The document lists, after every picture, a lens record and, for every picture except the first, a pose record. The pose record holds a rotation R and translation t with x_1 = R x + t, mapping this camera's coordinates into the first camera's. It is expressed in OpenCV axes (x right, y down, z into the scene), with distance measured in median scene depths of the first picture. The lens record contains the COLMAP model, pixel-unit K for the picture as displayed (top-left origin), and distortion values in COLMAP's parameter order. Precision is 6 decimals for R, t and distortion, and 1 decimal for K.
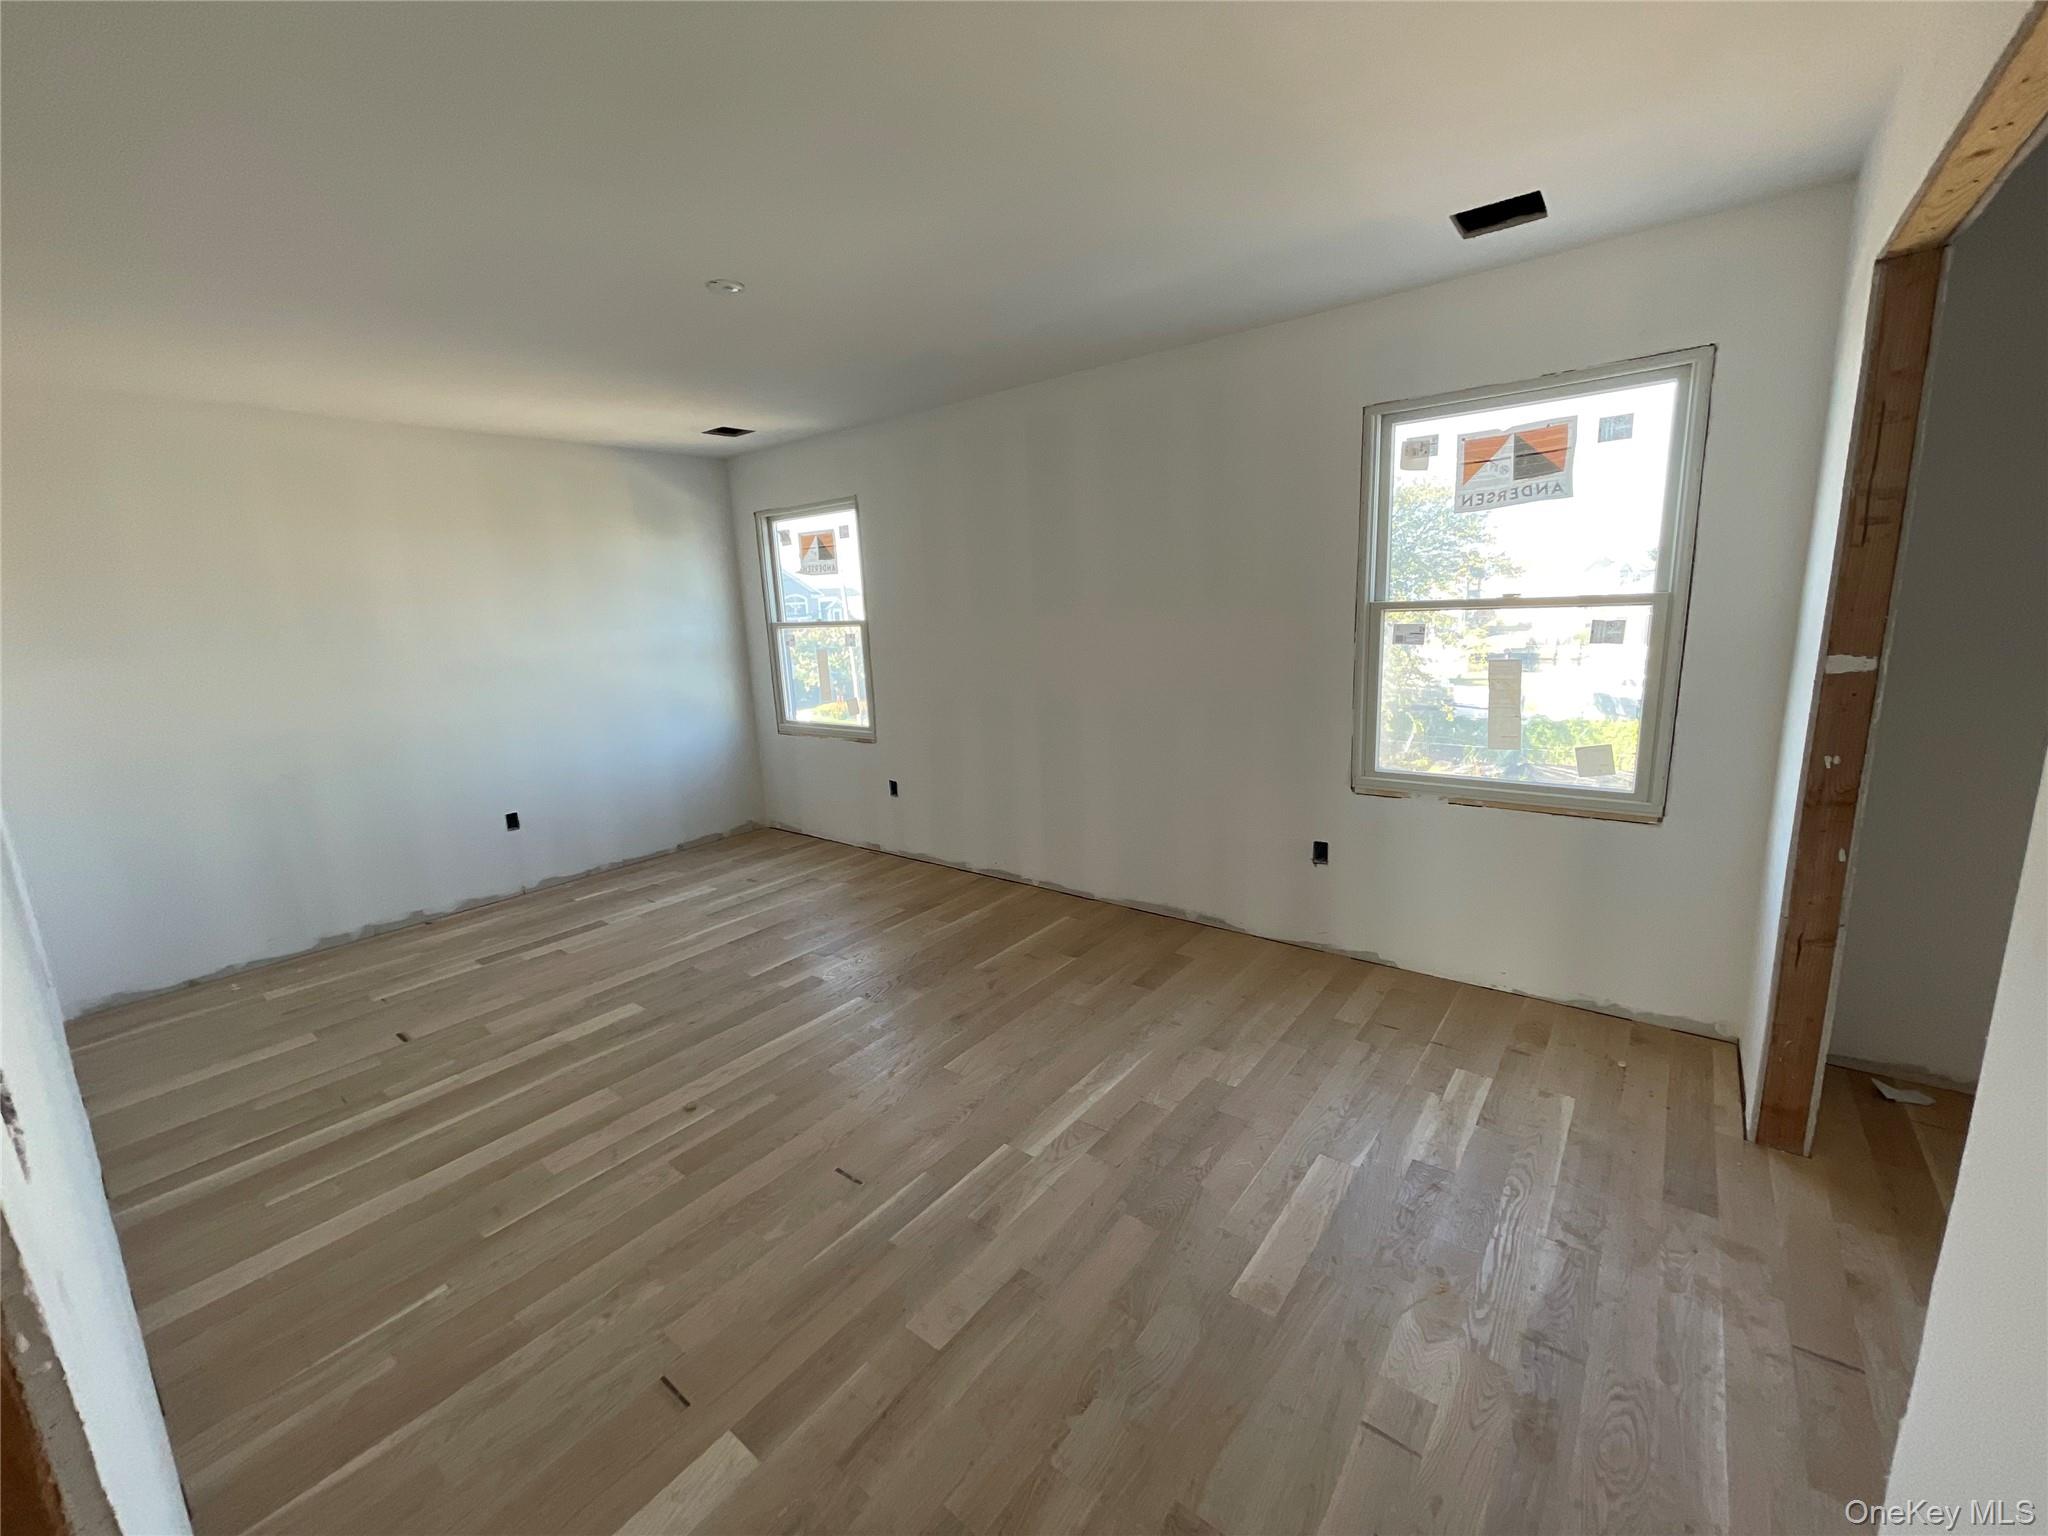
lens RADIAL K [[819.5, 0, 1005.3], [0, 819.5, 767.4], [0, 0, 1]] dist [-0.000222, -0.000094]
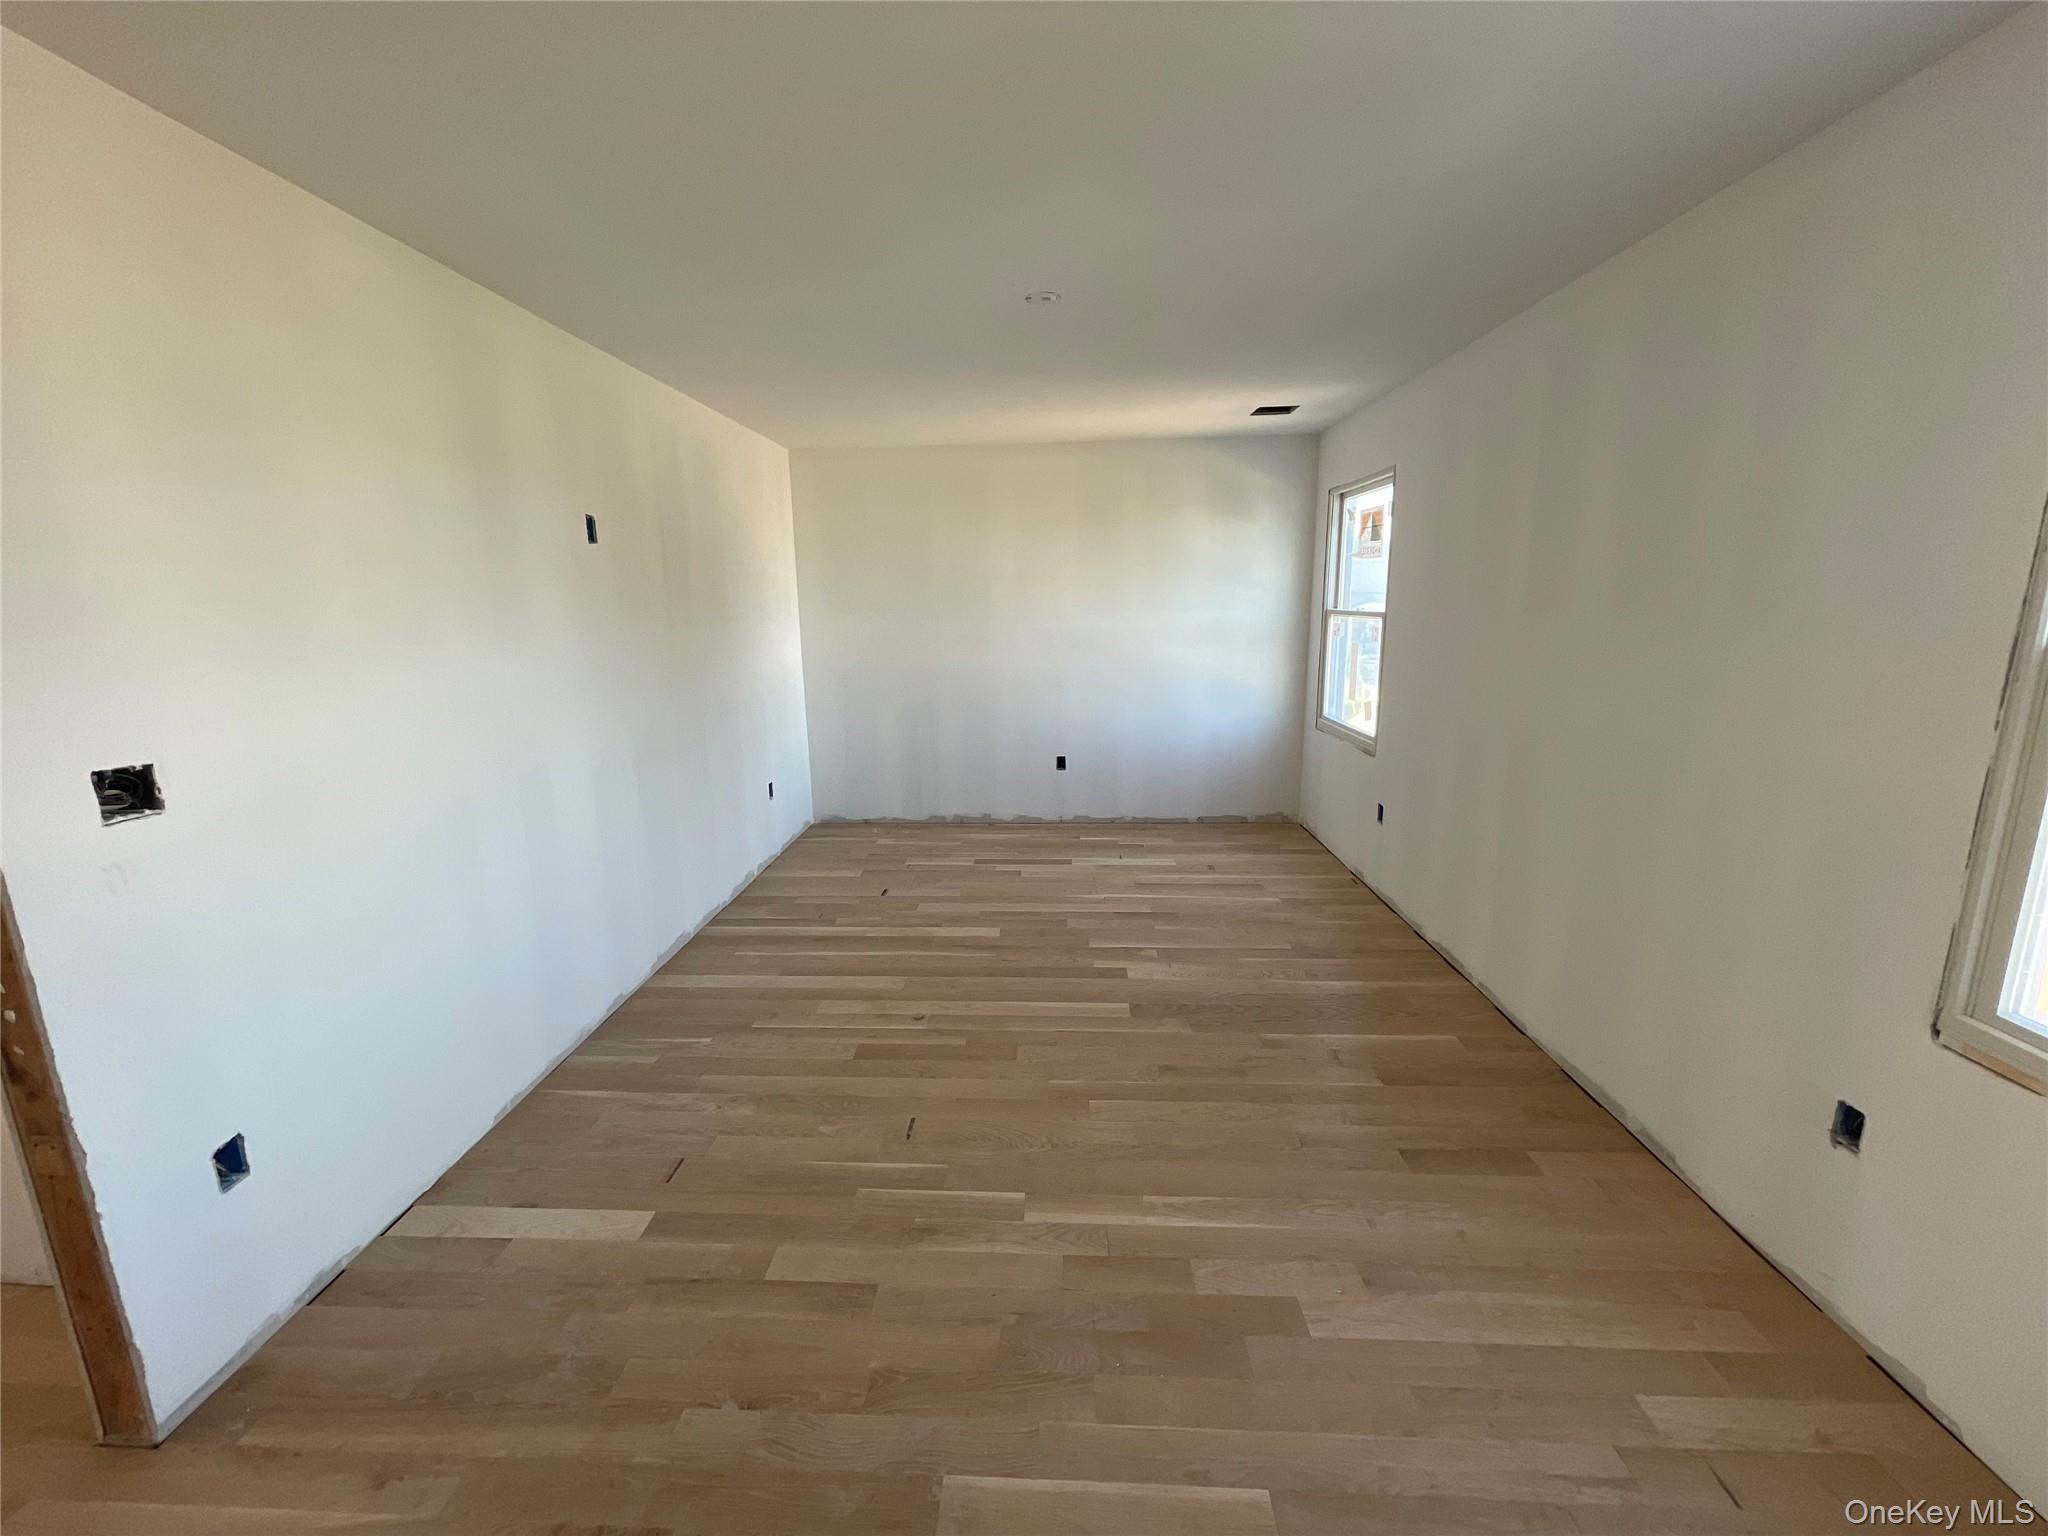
lens RADIAL K [[819.5, 0, 1011.5], [0, 819.5, 766.4], [0, 0, 1]] dist [-0.000222, -0.000094]
pose [[0.590459, 0.198844, -0.782189, 0.391963], [-0.170360, 0.978044, 0.120032, -0.078821], [0.788883, 0.062380, 0.611370, 0.242878]]
